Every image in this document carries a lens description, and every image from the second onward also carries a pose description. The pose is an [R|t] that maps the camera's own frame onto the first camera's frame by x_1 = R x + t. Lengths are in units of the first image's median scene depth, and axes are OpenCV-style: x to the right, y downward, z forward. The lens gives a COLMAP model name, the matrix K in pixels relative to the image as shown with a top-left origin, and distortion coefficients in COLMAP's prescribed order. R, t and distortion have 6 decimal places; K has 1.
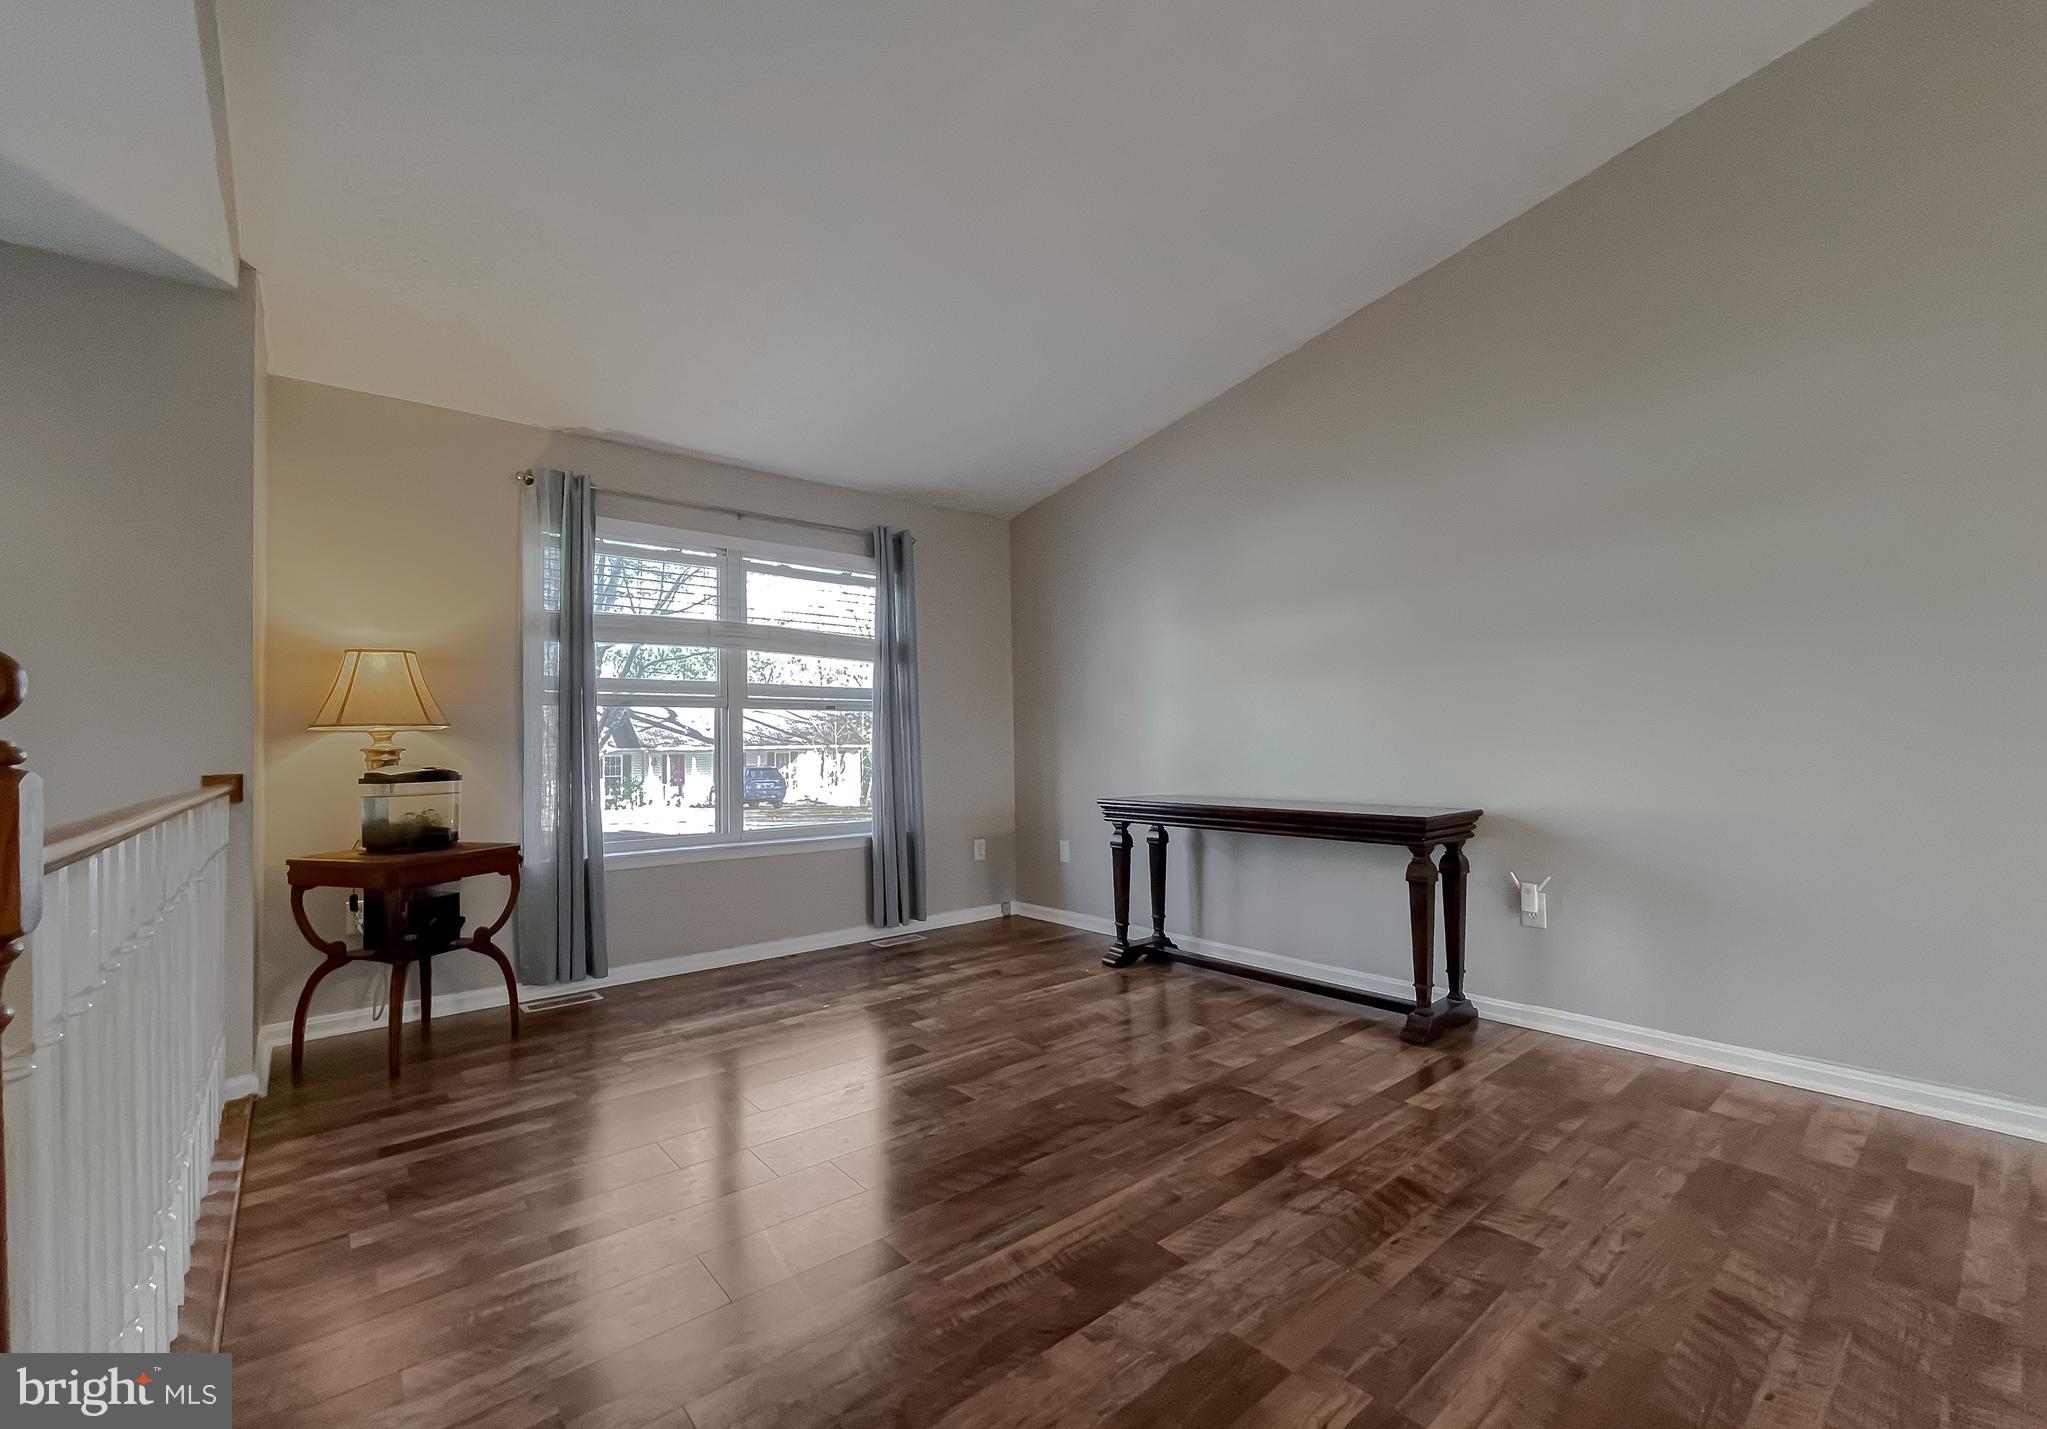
lens RADIAL K [[854.3, 0, 1011.9], [0, 854.3, 721.6], [0, 0, 1]] dist [0.000930, 0.000650]
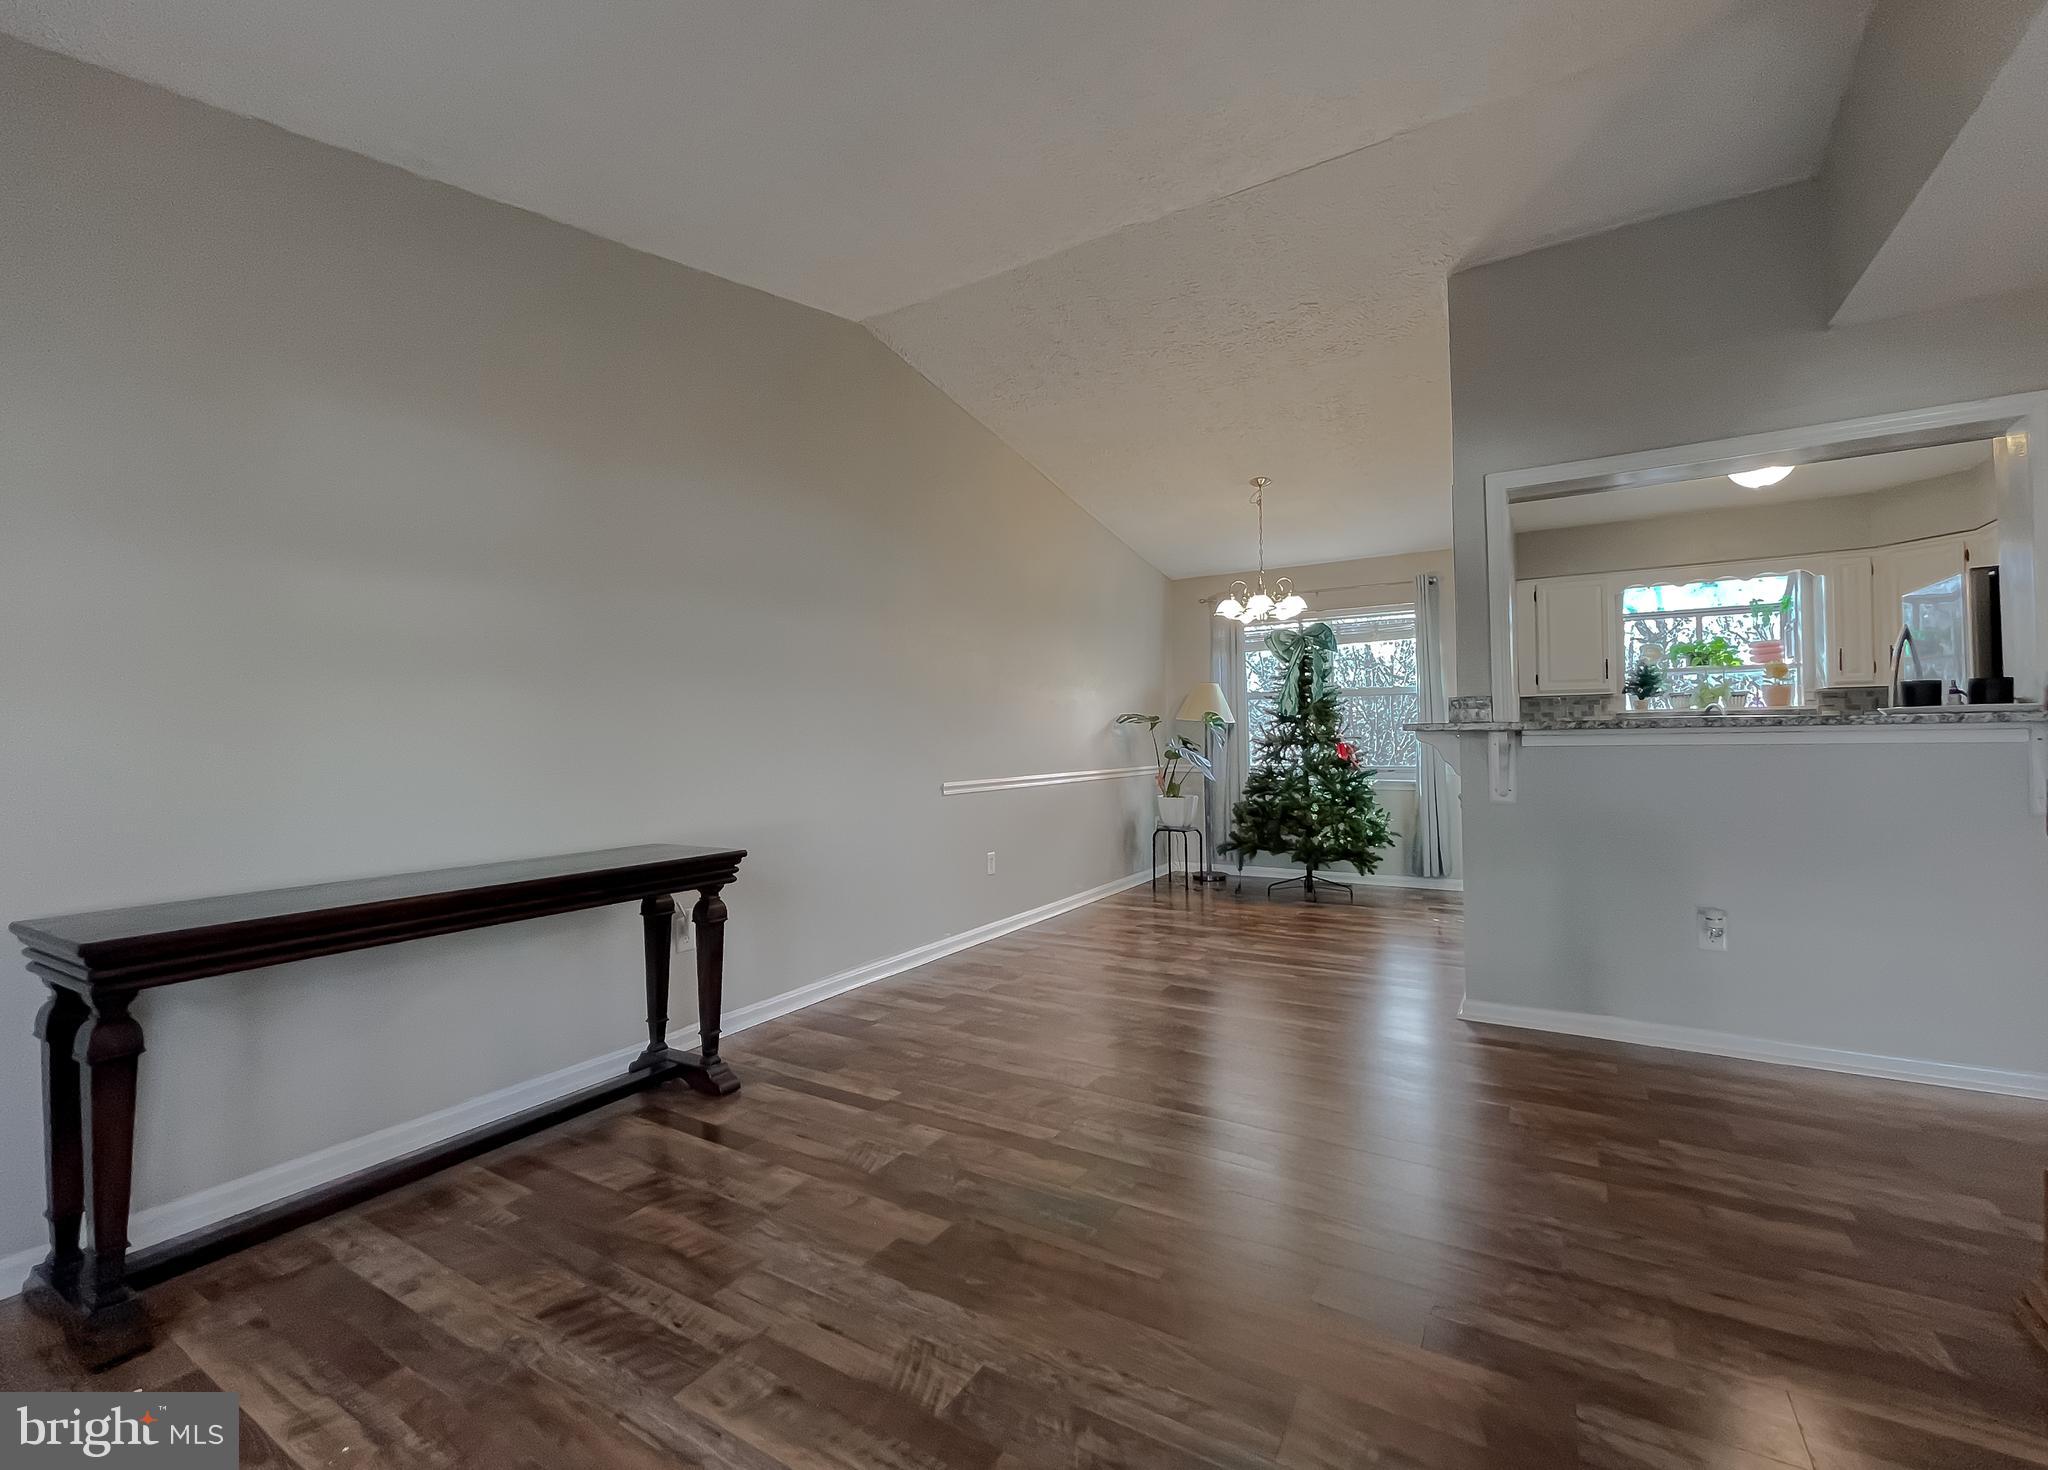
lens RADIAL K [[872.5, 0, 1020.4], [0, 872.5, 731.4], [0, 0, 1]] dist [-0.004485, 0.001986]
pose [[-0.323531, 0.030991, 0.945710, -0.564379], [-0.007392, 0.999350, -0.035277, 0.008221], [-0.946189, -0.018404, -0.323092, 1.020273]]
